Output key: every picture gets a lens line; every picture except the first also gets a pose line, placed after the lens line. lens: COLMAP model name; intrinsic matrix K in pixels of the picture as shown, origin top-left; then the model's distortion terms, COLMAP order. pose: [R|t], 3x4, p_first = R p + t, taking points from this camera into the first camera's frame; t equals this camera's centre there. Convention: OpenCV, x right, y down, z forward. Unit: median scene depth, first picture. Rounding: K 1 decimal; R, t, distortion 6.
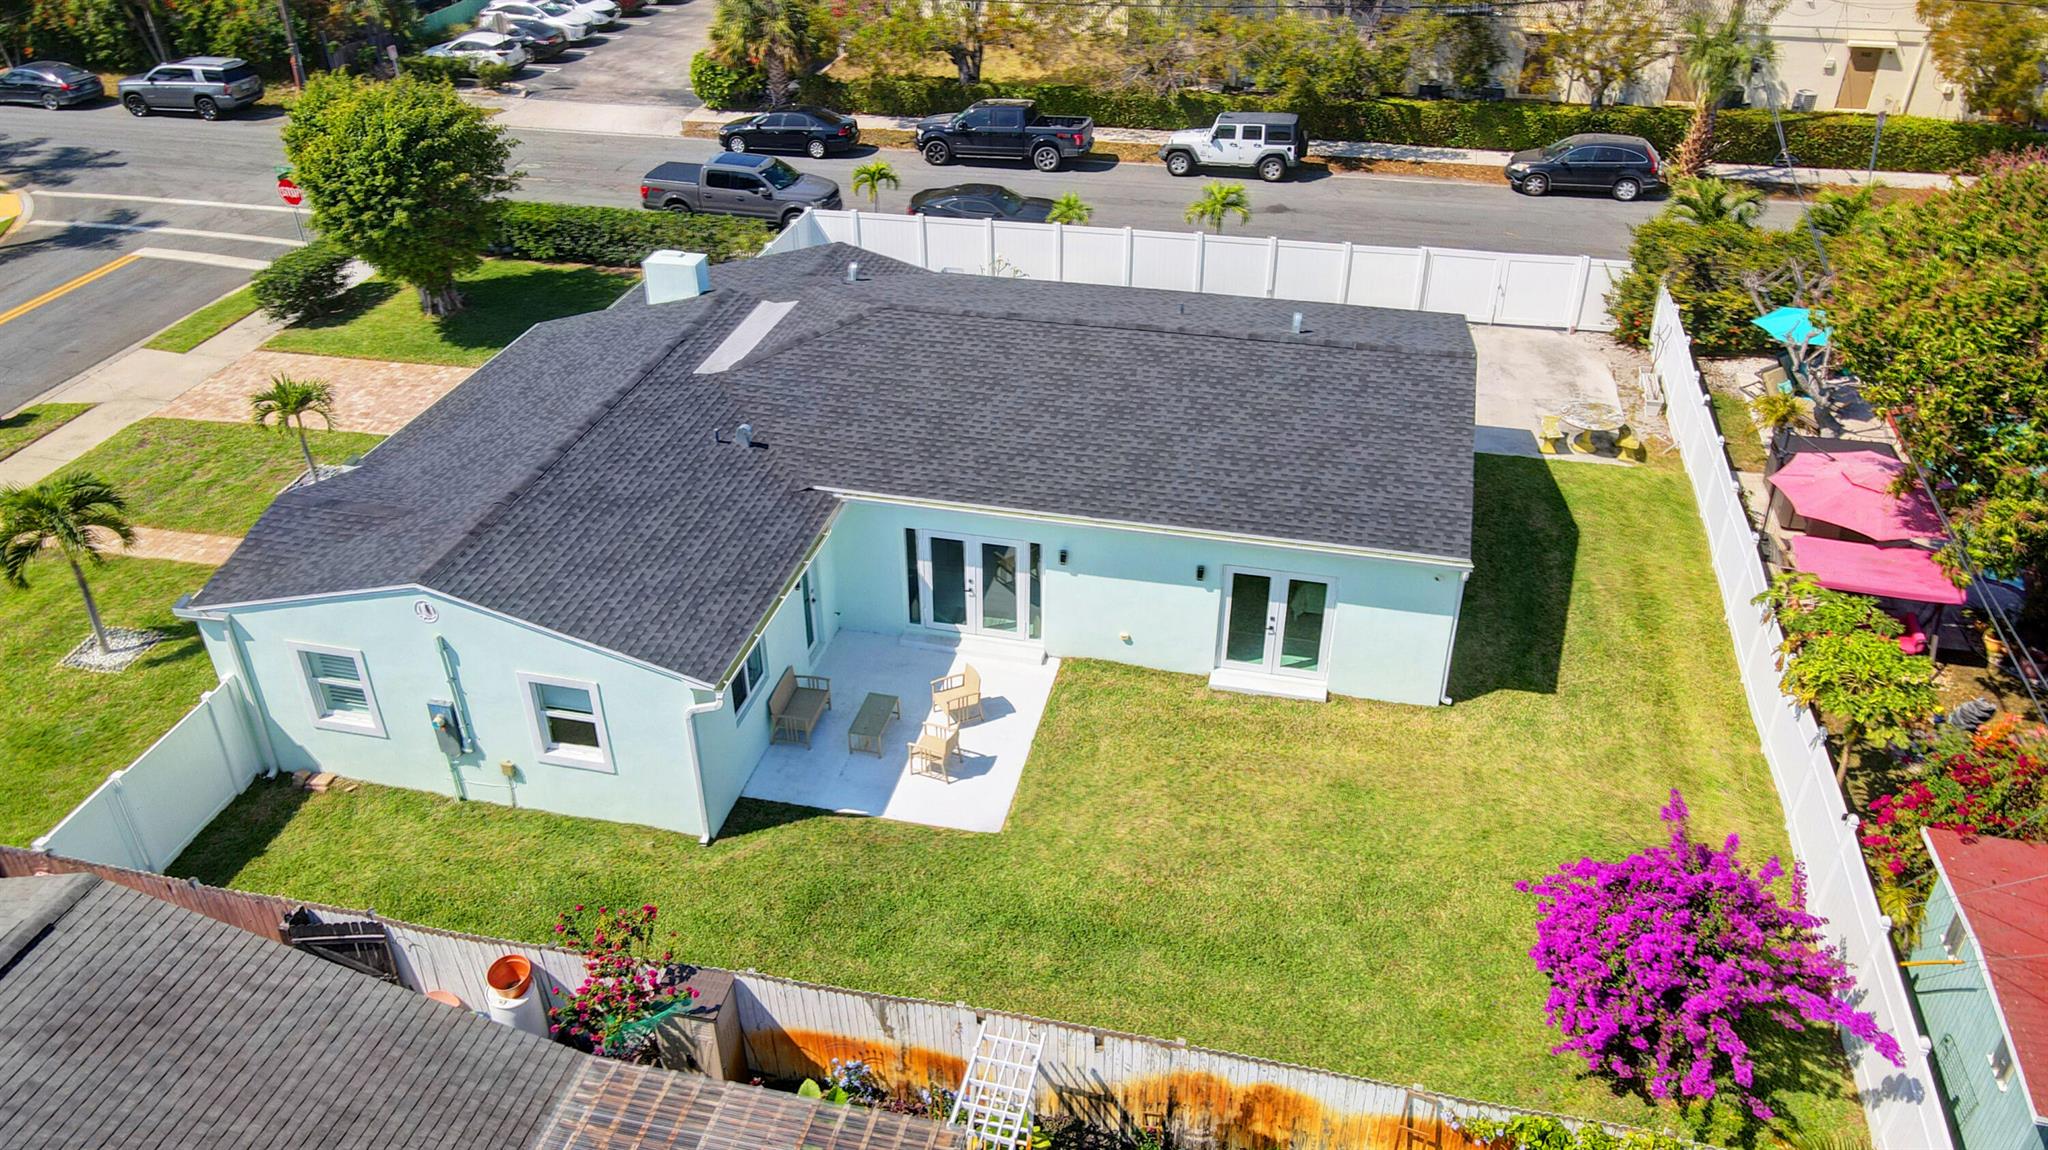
lens RADIAL K [[1518.4, 0, 1009.7], [0, 1518.4, 575.2], [0, 0, 1]] dist [-0.012992, 0.044949]
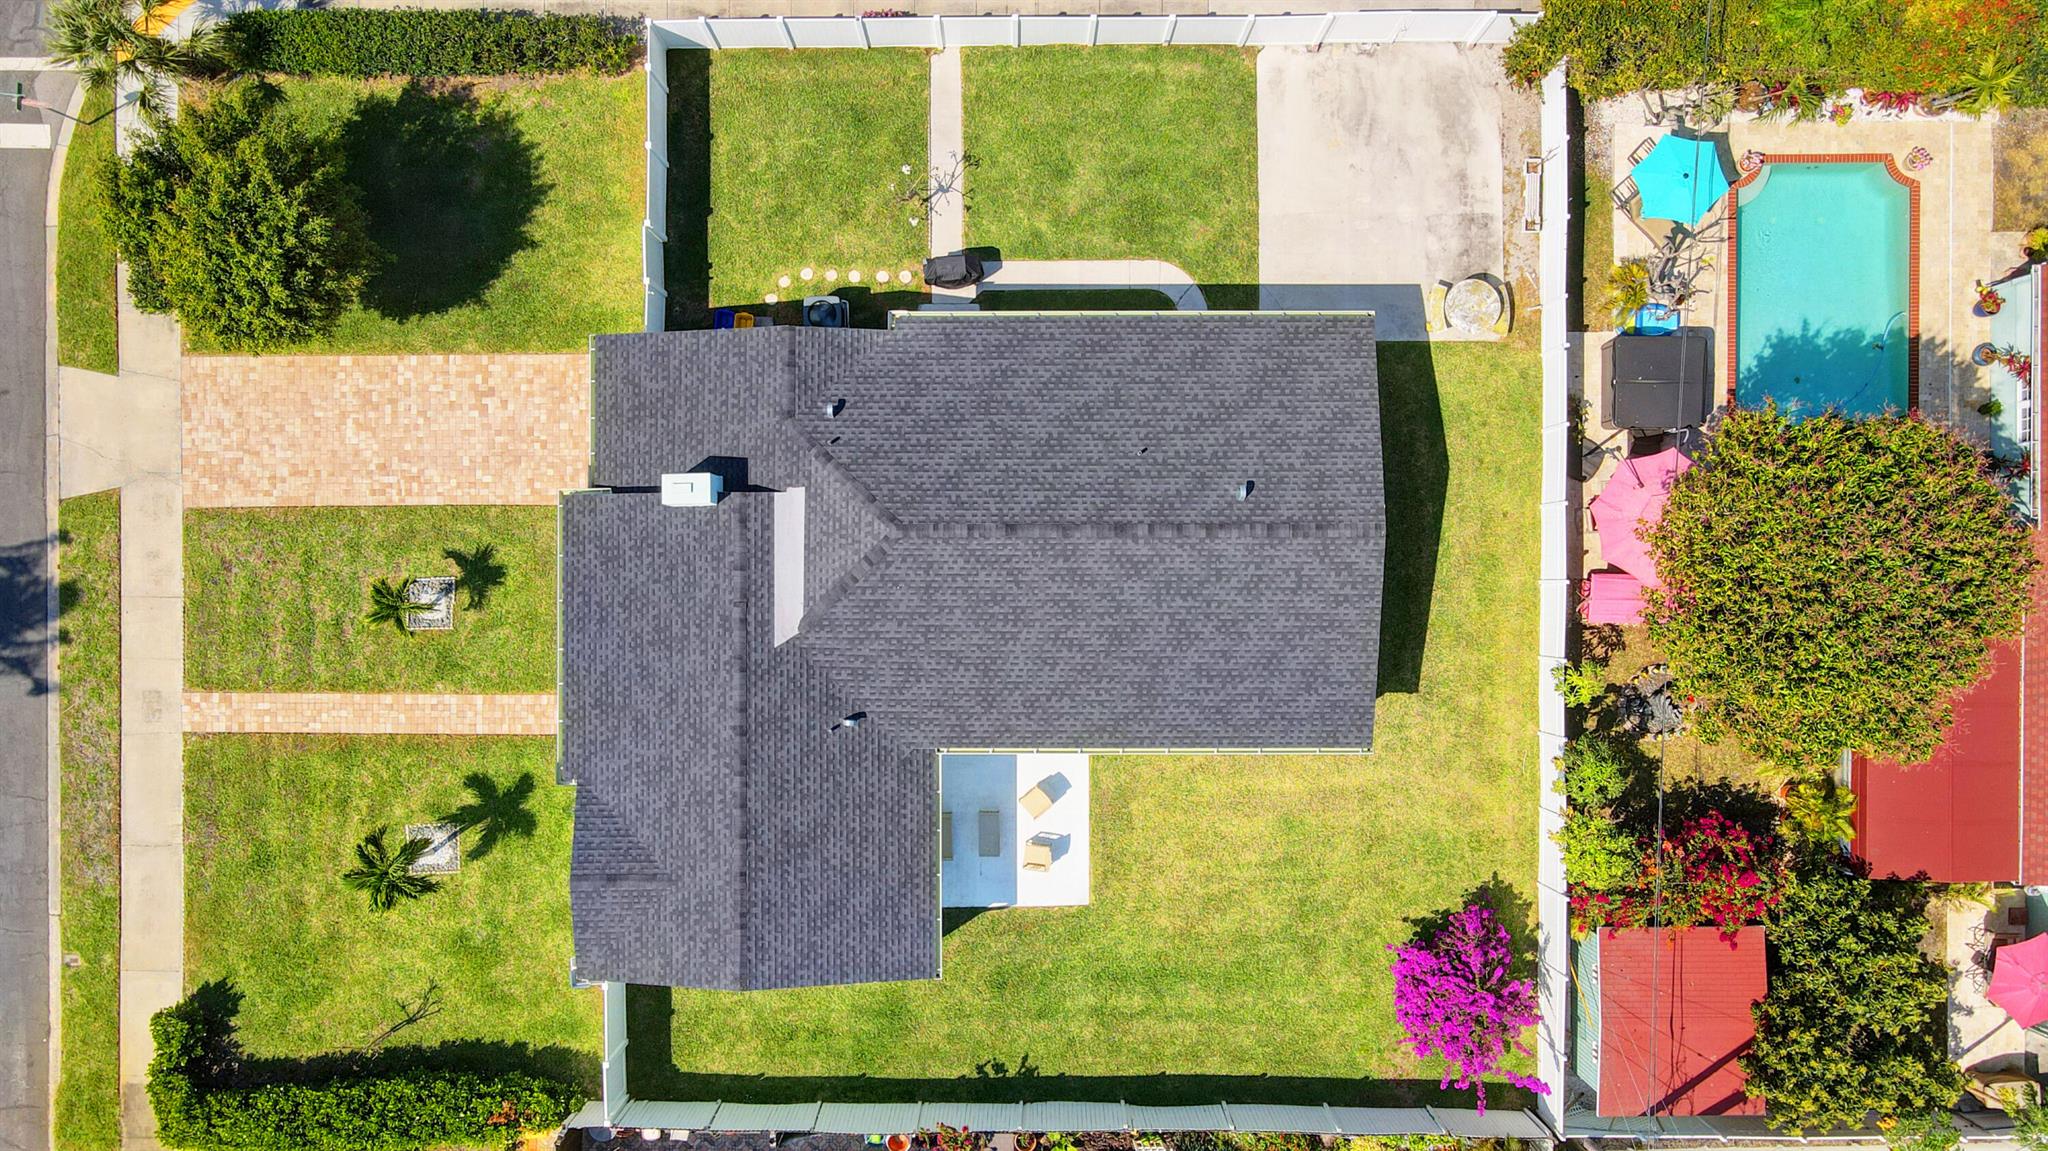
lens RADIAL K [[1451.1, 0, 1024.0], [0, 1451.1, 575.5], [0, 0, 1]] dist [0.006239, 0.000723]
pose [[0.972050, -0.234765, 0.001939, 0.002964], [0.123509, 0.518380, 0.846184, -1.232502], [-0.199660, -0.822294, 0.532887, 0.395941]]
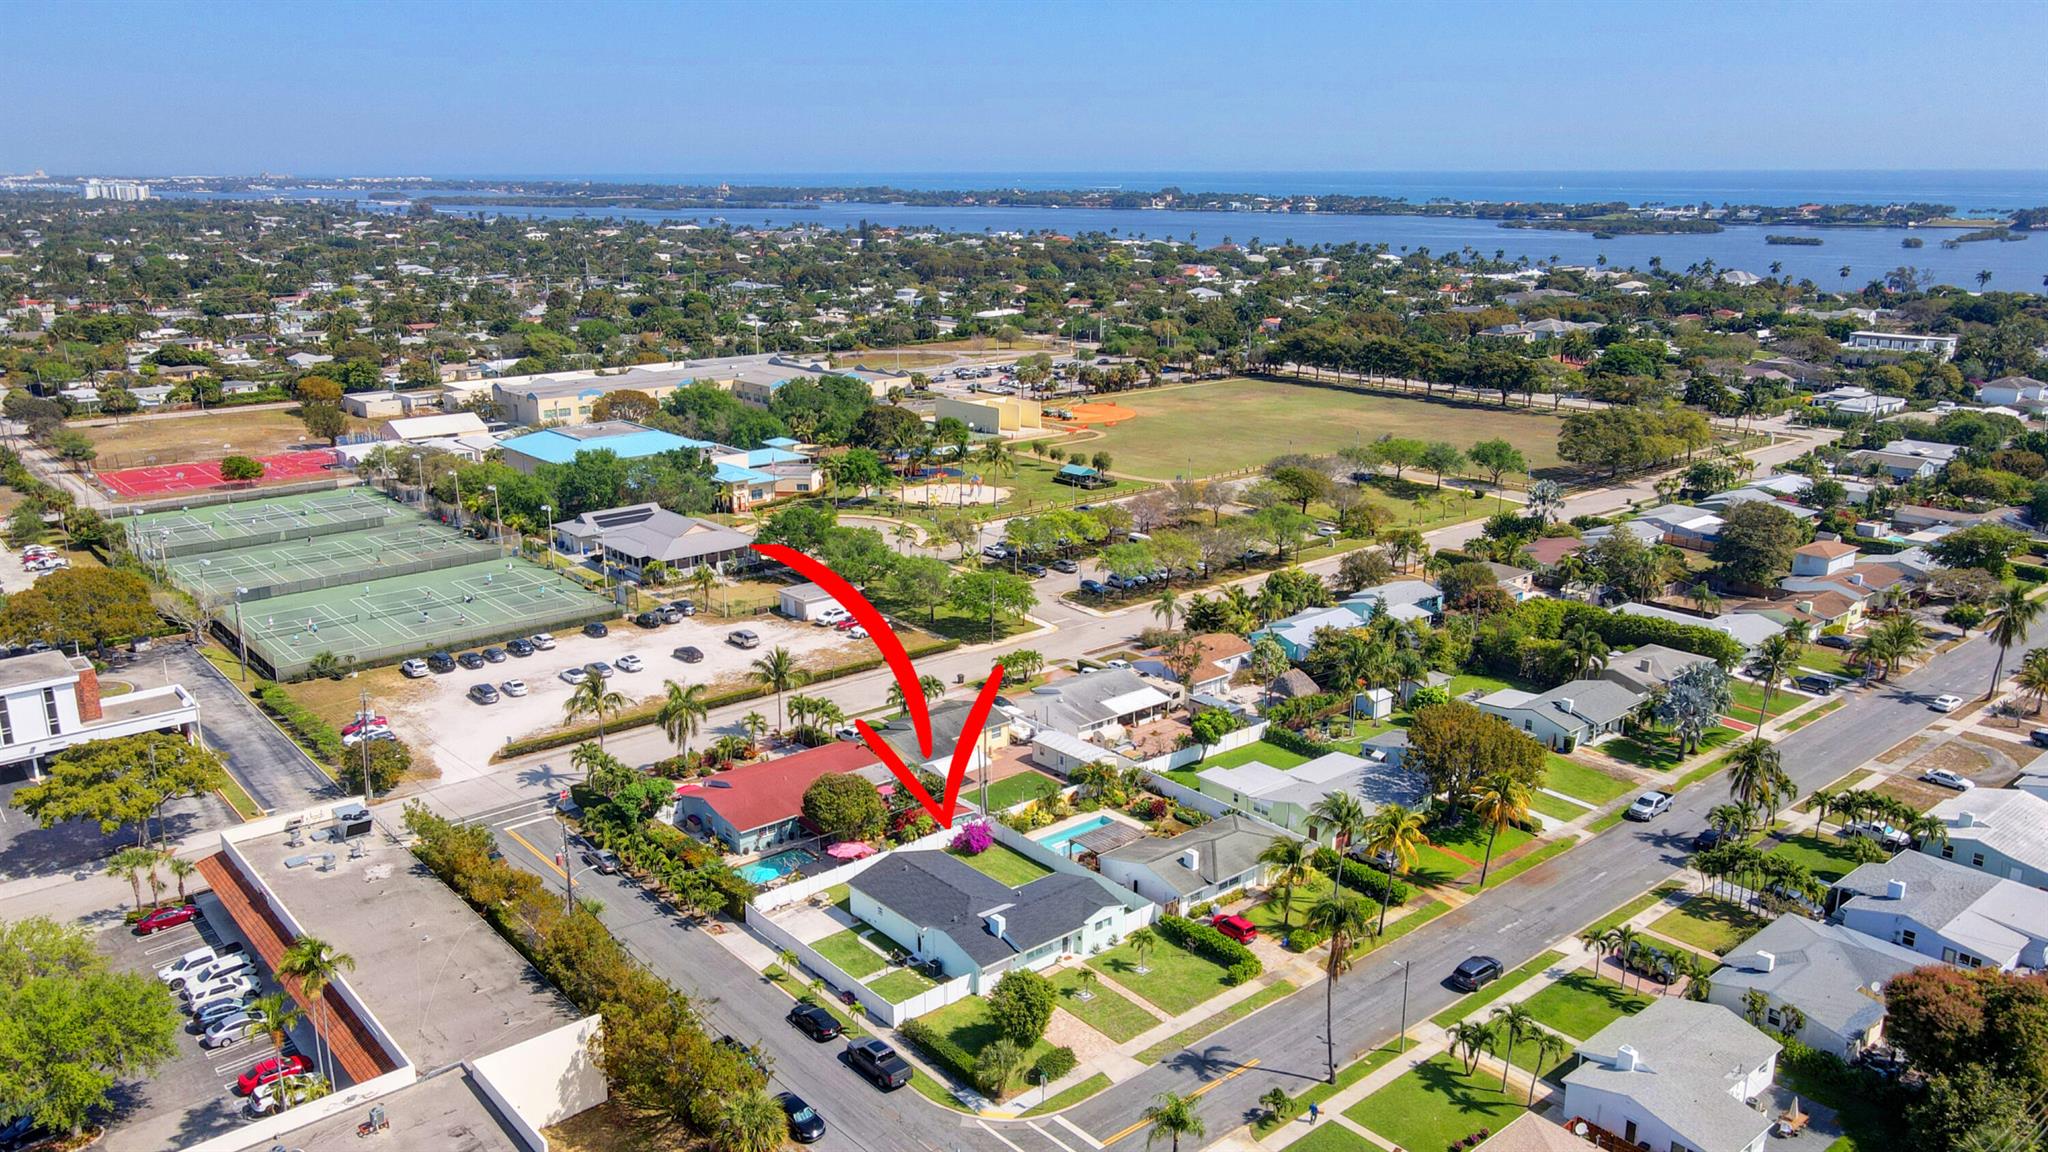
lens RADIAL K [[1518.4, 0, 1009.7], [0, 1518.4, 576.2], [0, 0, 1]] dist [-0.012992, 0.044949]
pose [[-0.805553, -0.140168, 0.575706, -2.863088], [0.324561, 0.708506, 0.626641, -3.944708], [-0.495726, 0.691644, -0.525247, 2.912690]]
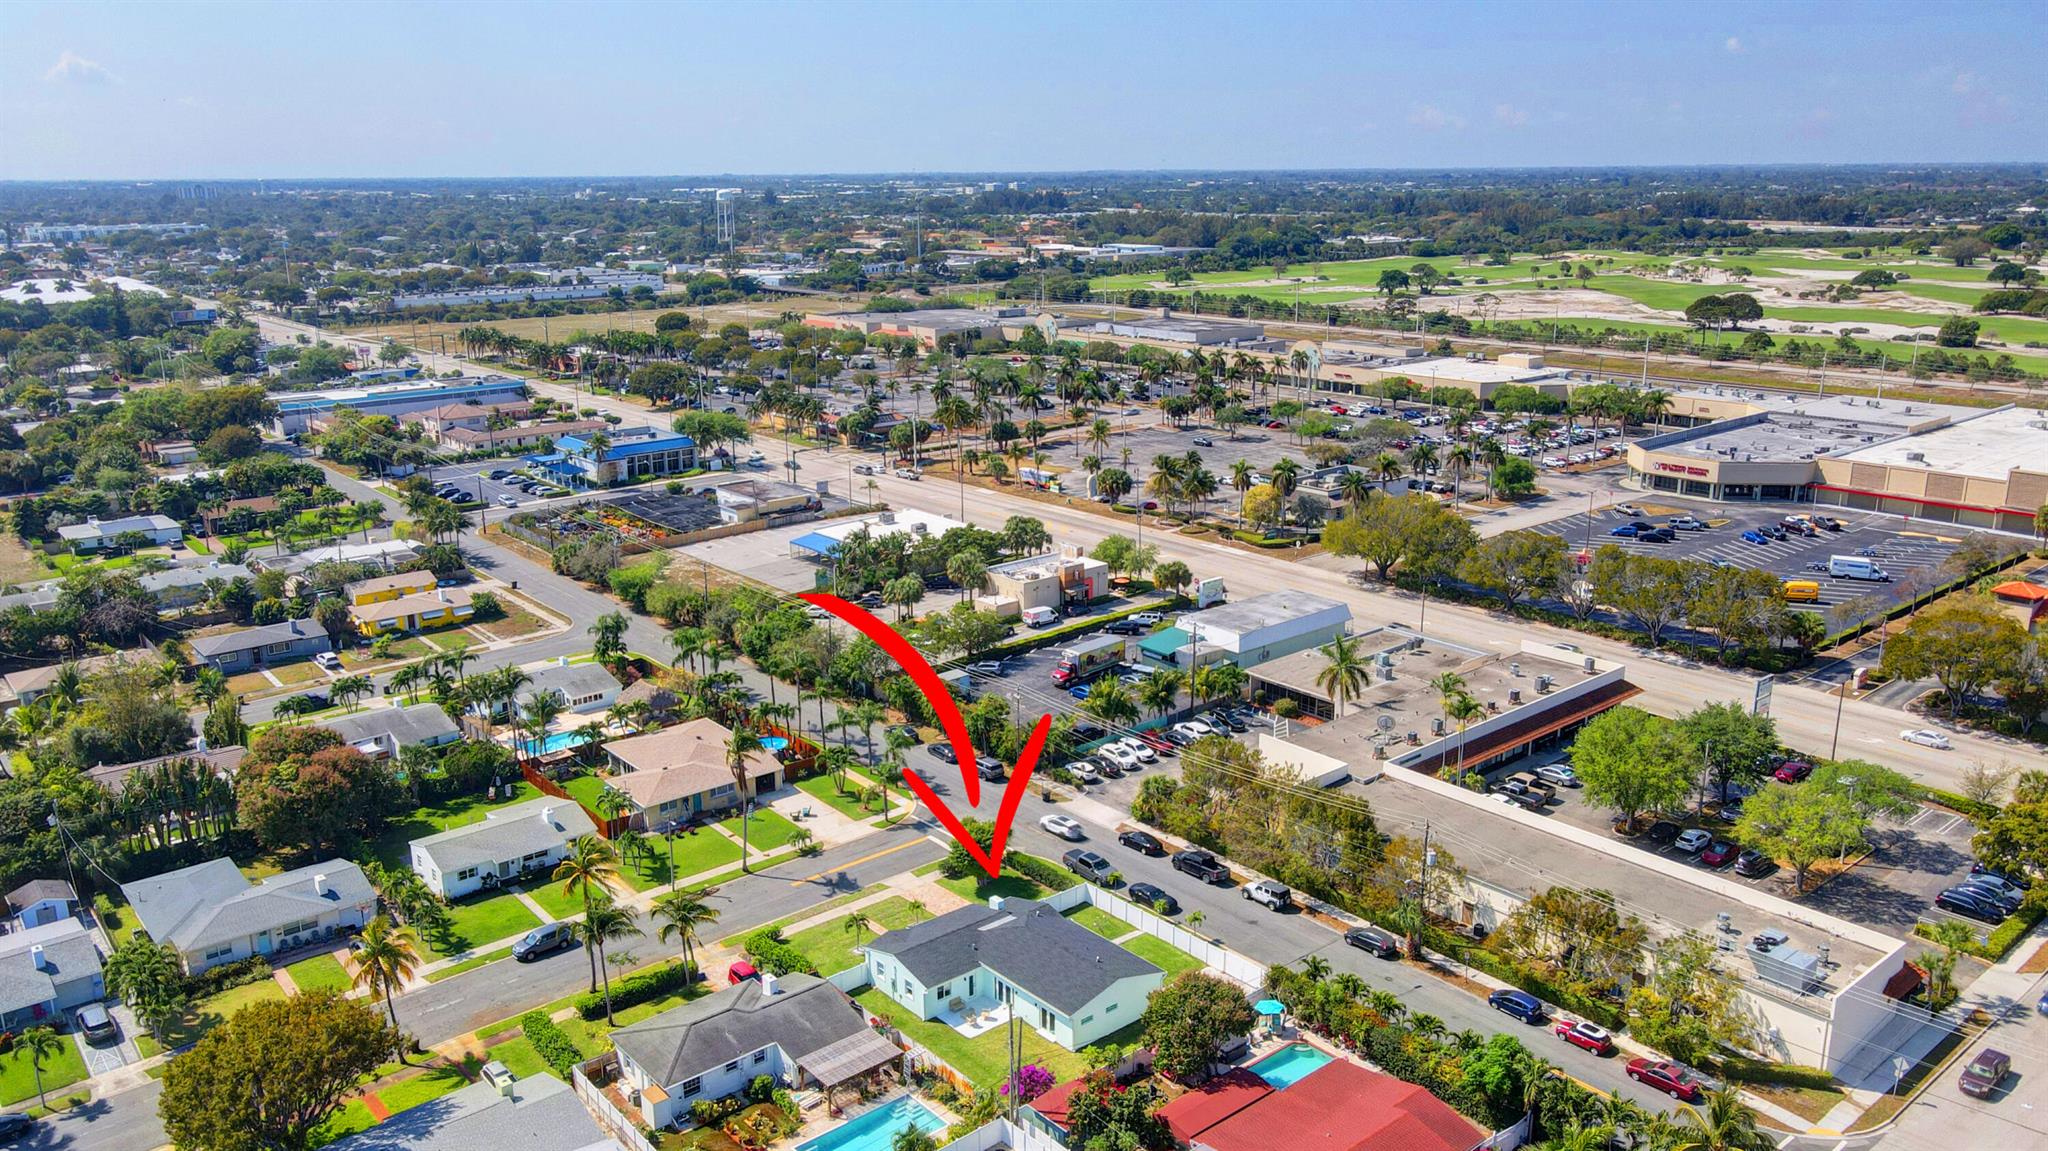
lens RADIAL K [[1518.4, 0, 1009.7], [0, 1518.4, 575.7], [0, 0, 1]] dist [-0.012992, 0.044949]
pose [[0.803483, 0.158959, -0.573714, 2.410696], [-0.315203, 0.931124, -0.183454, -0.332520], [0.505037, 0.328239, 0.798246, -3.042835]]
